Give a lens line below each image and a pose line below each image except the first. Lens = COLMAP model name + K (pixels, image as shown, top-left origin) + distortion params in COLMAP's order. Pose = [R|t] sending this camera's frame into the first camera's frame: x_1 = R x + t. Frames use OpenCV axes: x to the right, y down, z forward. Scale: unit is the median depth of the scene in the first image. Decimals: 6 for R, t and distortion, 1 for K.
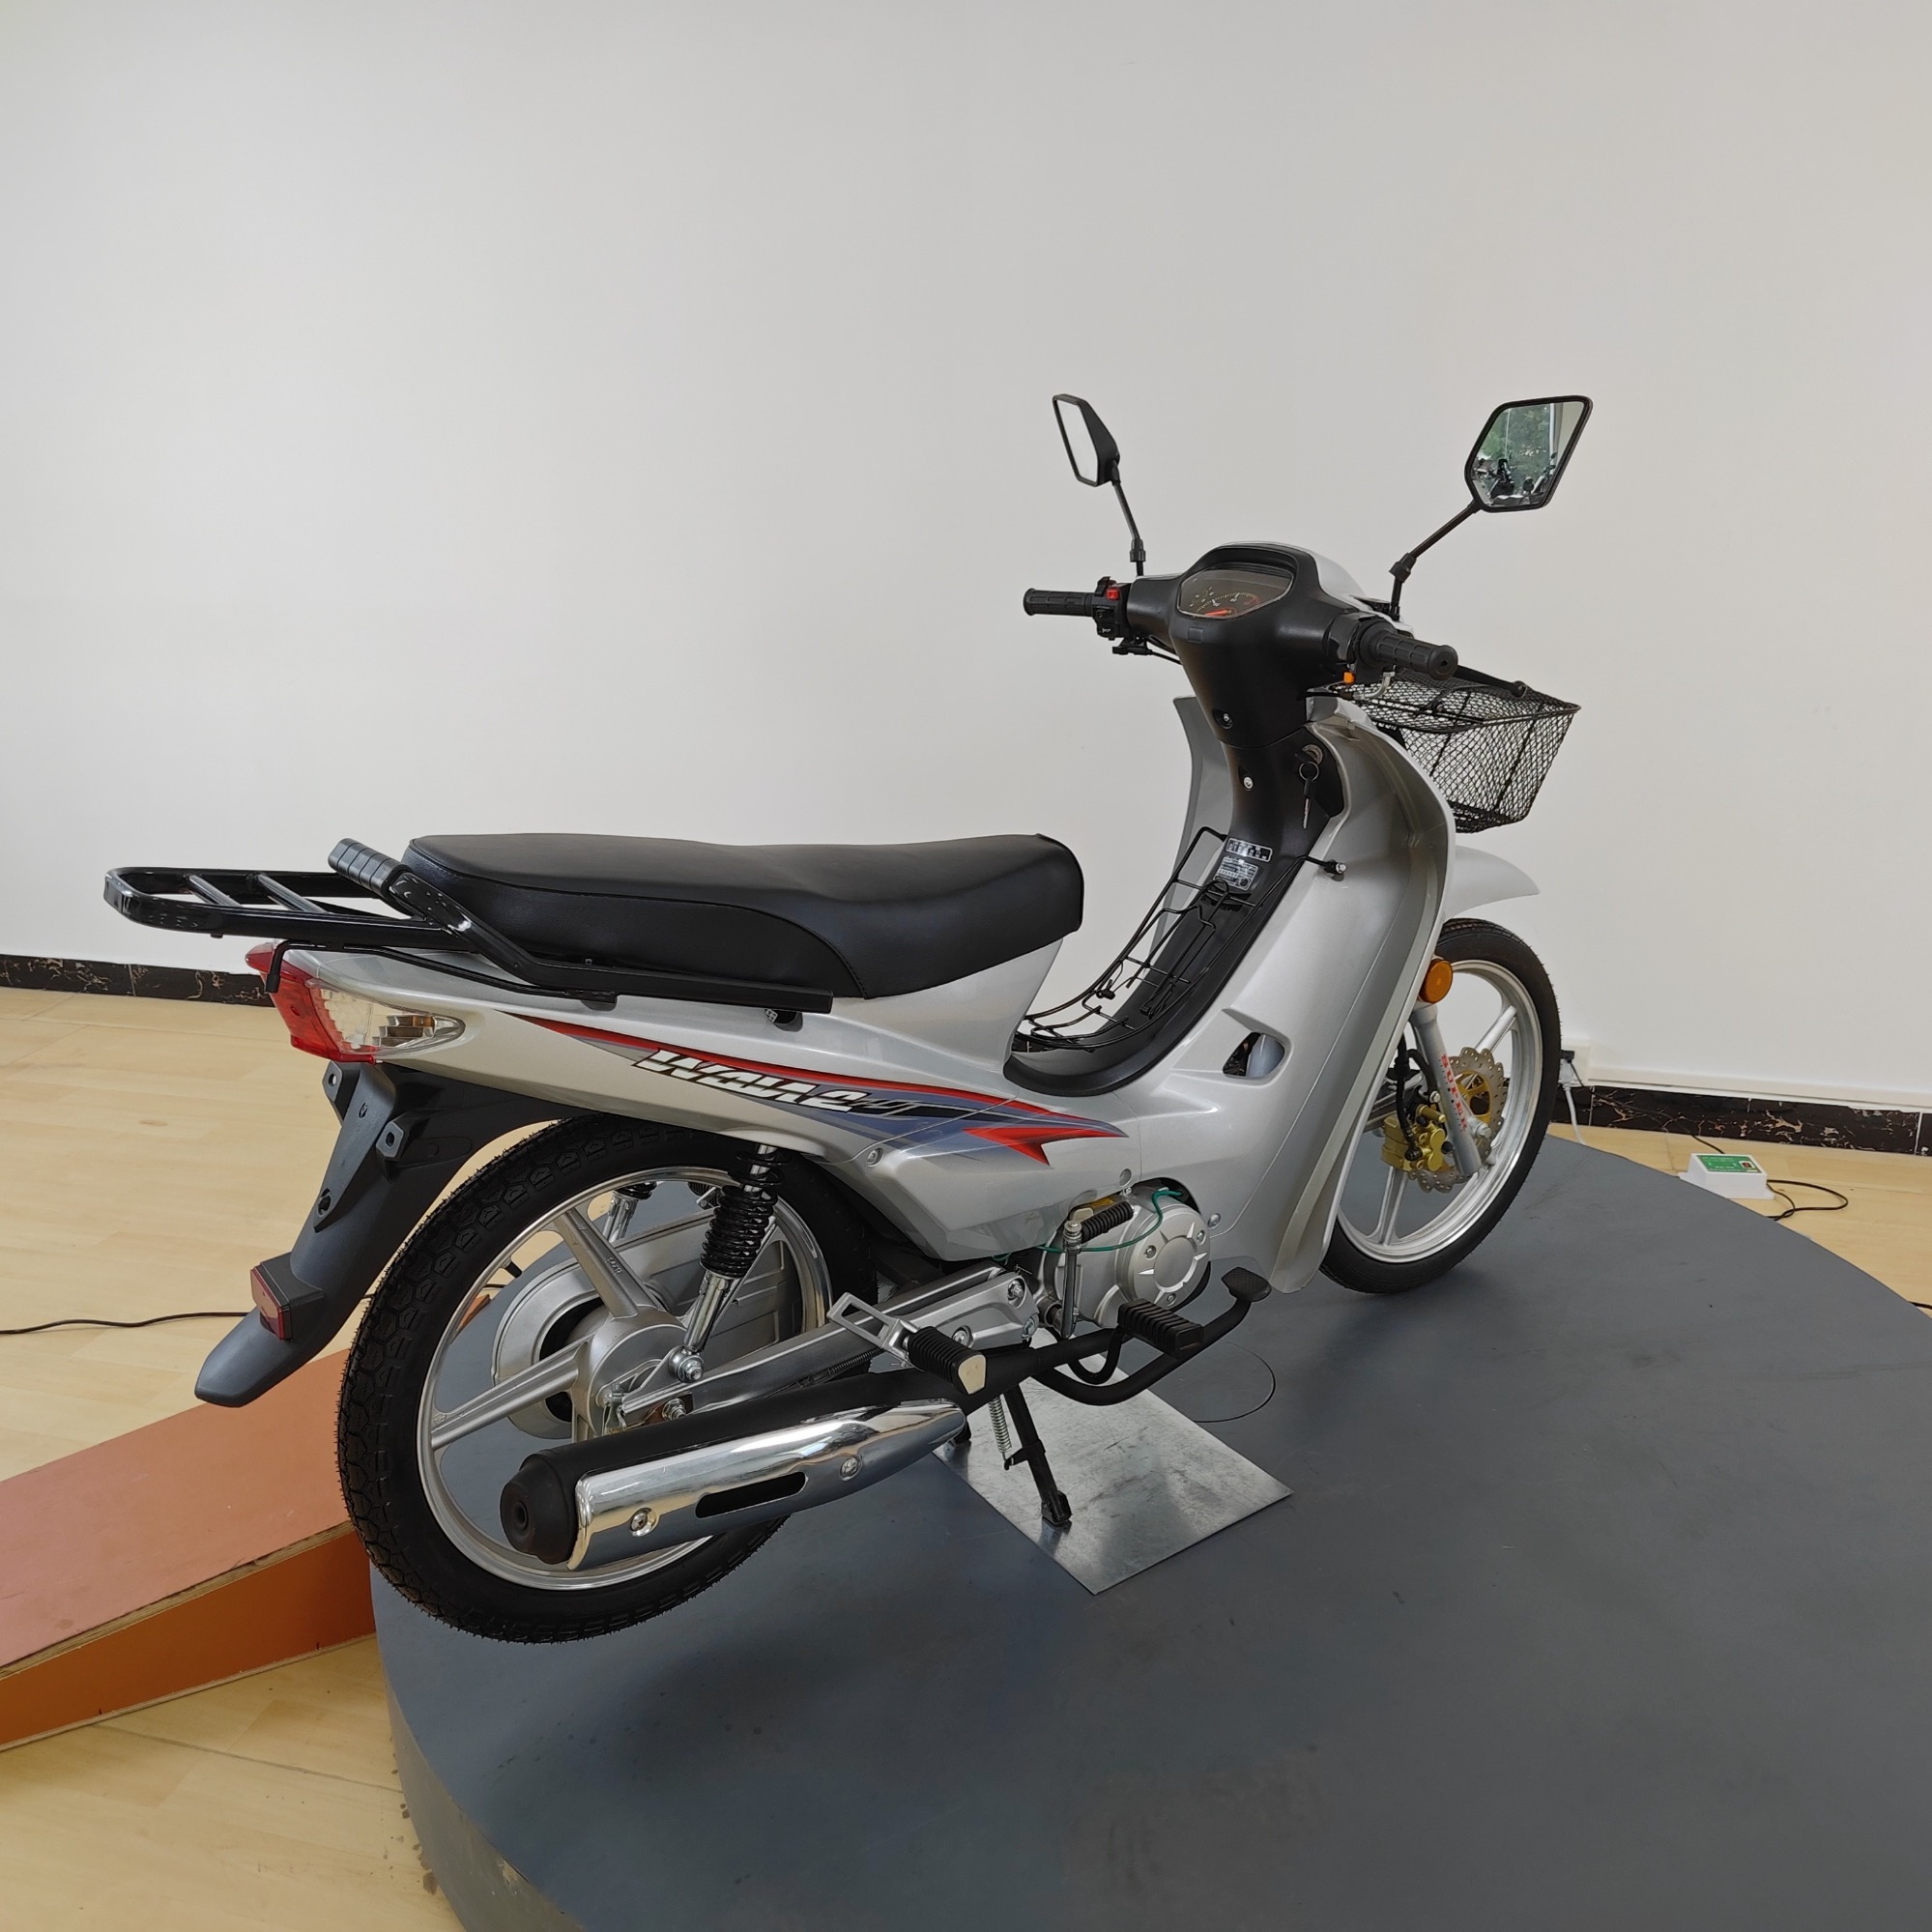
lens RADIAL K [[1780.8, 0, 977.0], [0, 1780.8, 962.9], [0, 0, 1]] dist [0.038280, 0.000336]
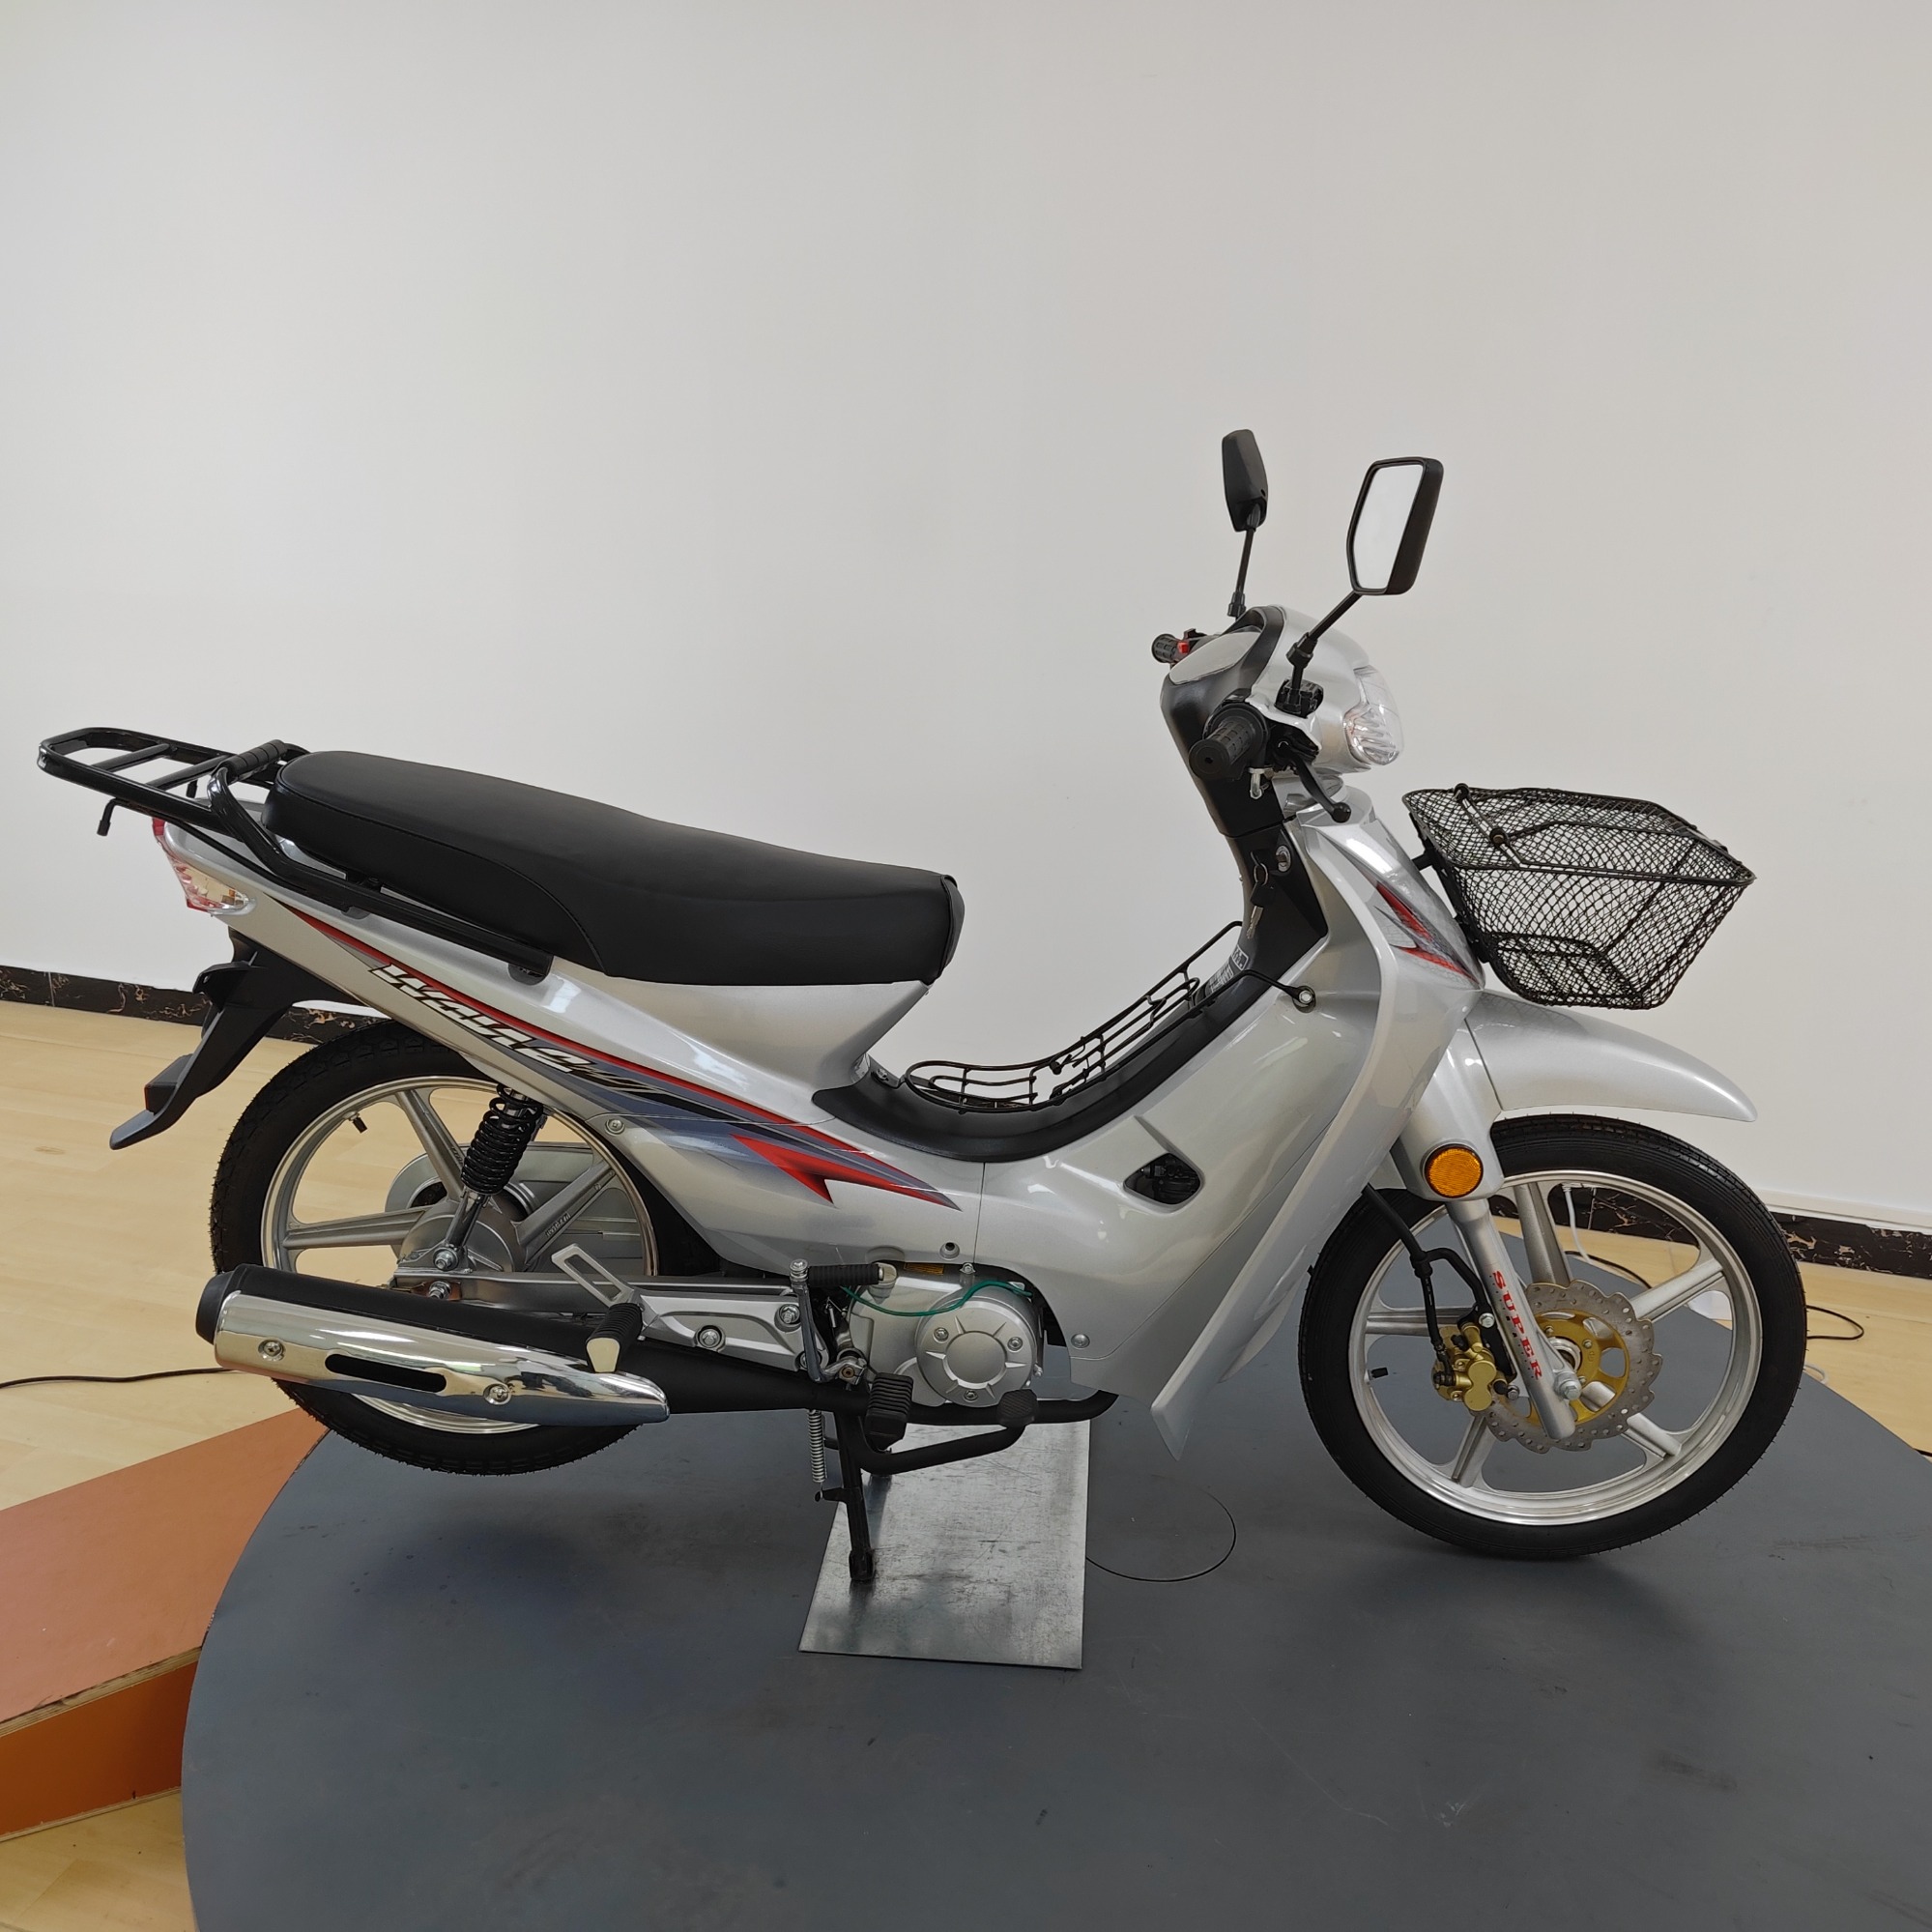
lens RADIAL K [[1795.6, 0, 966.0], [0, 1795.6, 928.6], [0, 0, 1]] dist [0.047073, -0.004843]
pose [[0.767001, 0.225417, -0.600747, 0.756436], [-0.242842, 0.968595, 0.053397, -0.118682], [0.593918, 0.104931, 0.797654, 0.275496]]
